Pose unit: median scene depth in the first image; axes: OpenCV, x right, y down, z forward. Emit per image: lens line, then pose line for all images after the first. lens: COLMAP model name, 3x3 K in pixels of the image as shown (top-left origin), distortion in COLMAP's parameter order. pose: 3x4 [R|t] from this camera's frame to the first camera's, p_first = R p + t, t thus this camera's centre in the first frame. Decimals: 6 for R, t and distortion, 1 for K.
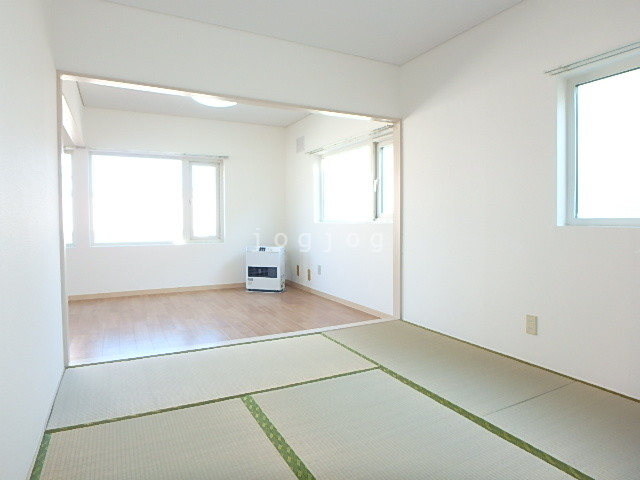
lens RADIAL K [[393.2, 0, 315.9], [0, 393.2, 236.0], [0, 0, 1]] dist [-0.021885, -0.002013]
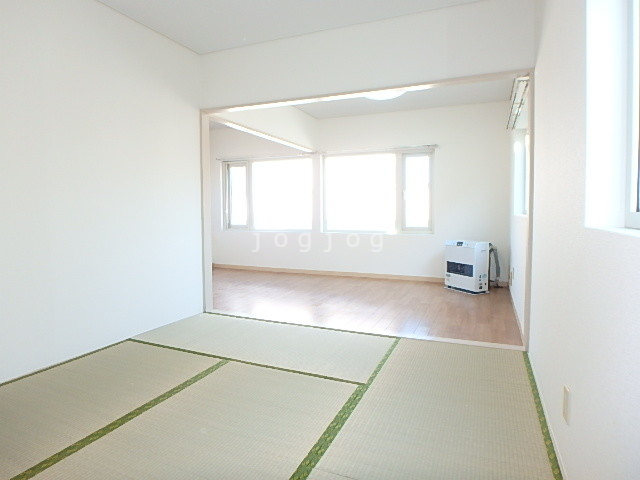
lens RADIAL K [[393.2, 0, 315.9], [0, 393.2, 236.0], [0, 0, 1]] dist [-0.021885, -0.002013]
pose [[0.633280, 0.050758, -0.772256, 0.347437], [-0.030393, 0.998708, 0.040719, -0.010505], [0.773326, -0.002316, 0.634005, 0.174148]]
